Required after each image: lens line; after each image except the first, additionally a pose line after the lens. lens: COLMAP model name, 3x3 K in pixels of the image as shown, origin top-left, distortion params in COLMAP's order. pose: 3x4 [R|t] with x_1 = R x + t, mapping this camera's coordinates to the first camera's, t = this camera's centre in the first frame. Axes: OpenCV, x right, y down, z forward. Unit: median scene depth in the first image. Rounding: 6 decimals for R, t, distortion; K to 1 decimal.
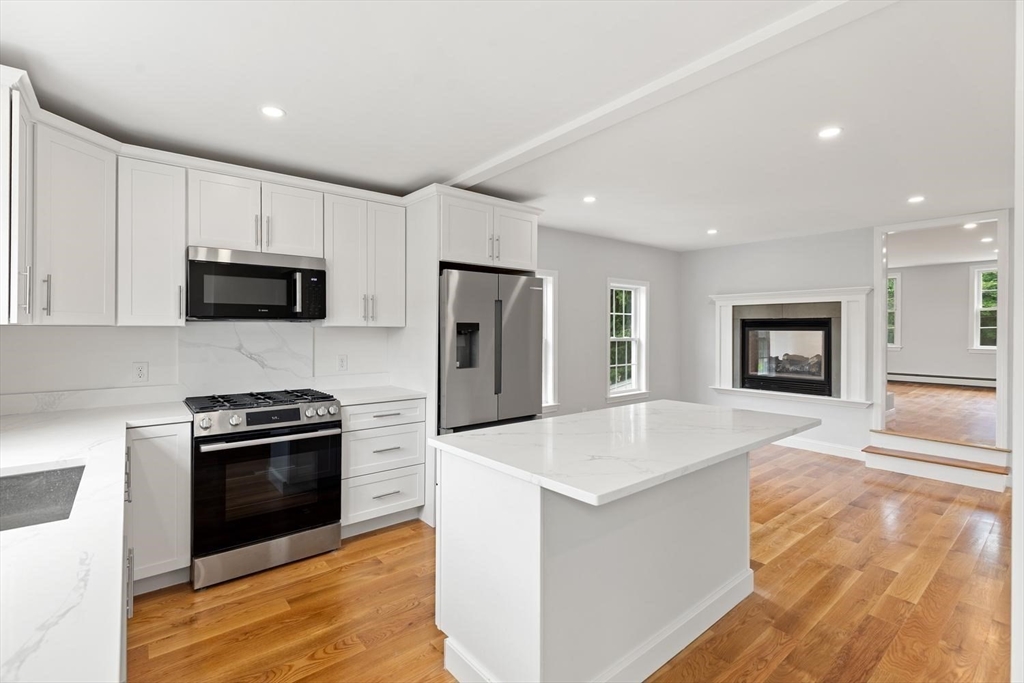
lens RADIAL K [[459.5, 0, 513.9], [0, 459.5, 331.3], [0, 0, 1]] dist [-0.002316, -0.000208]
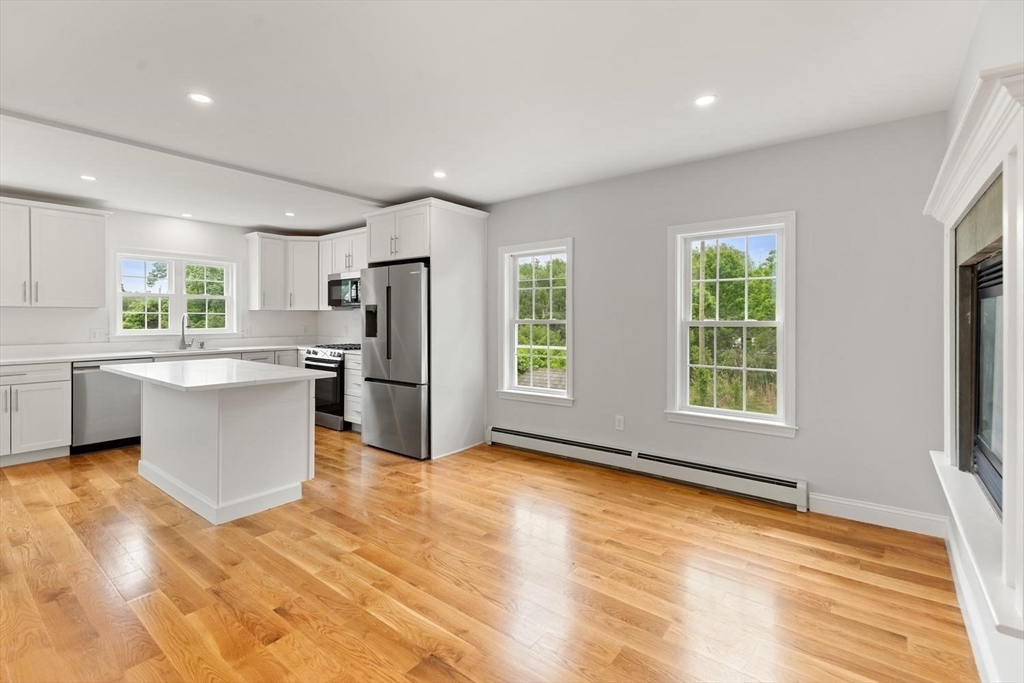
lens RADIAL K [[476.0, 0, 507.3], [0, 476.0, 318.8], [0, 0, 1]] dist [0.014777, 0.000018]
pose [[0.212462, 0.001592, -0.977168, 1.410254], [-0.003150, 0.999995, 0.000944, 0.021779], [0.977164, 0.002878, 0.212465, 1.096969]]
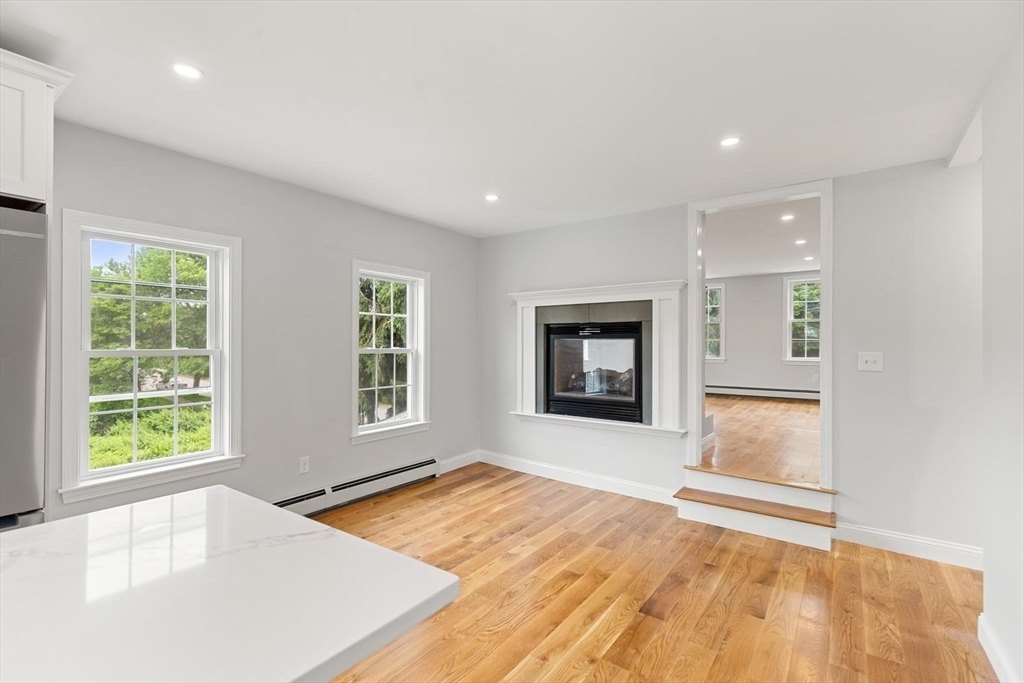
lens RADIAL K [[468.1, 0, 512.0], [0, 468.1, 341.5], [0, 0, 1]] dist [-0.000653, -0.000019]
pose [[0.965259, 0.002682, 0.261283, 0.448993], [-0.000155, 0.999953, -0.009692, 0.020058], [-0.261296, 0.009315, 0.965214, 0.485511]]
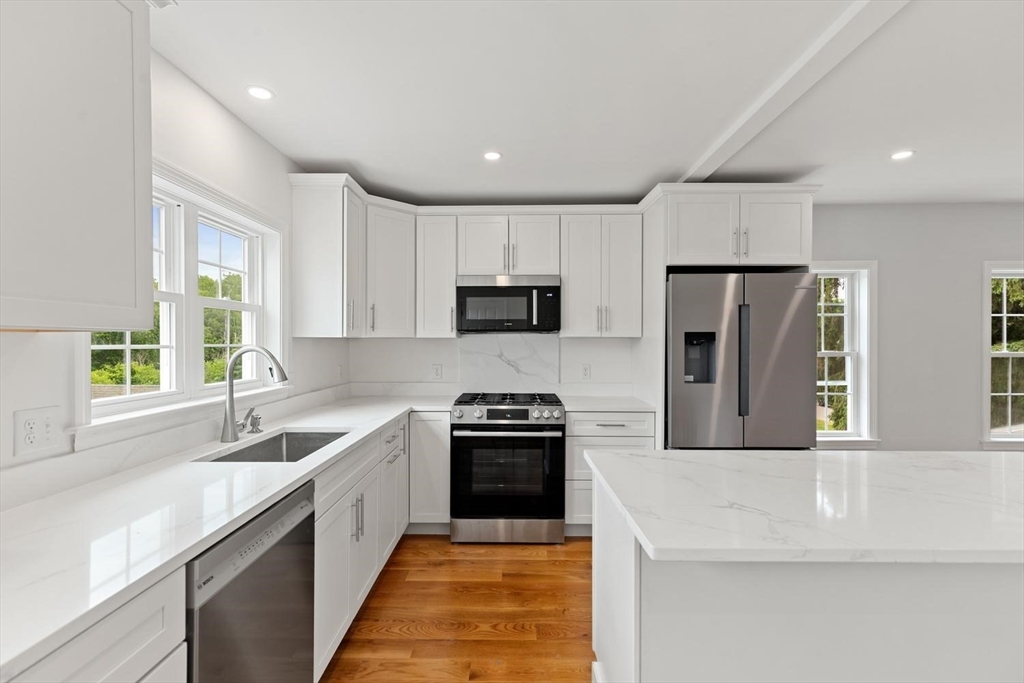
lens RADIAL K [[456.8, 0, 512.2], [0, 456.8, 343.2], [0, 0, 1]] dist [0.001319, 0.000045]
pose [[0.768380, 0.001008, -0.639993, 0.183570], [0.000122, 0.999999, 0.001721, 0.001548], [0.639993, -0.001400, 0.768379, 0.088048]]
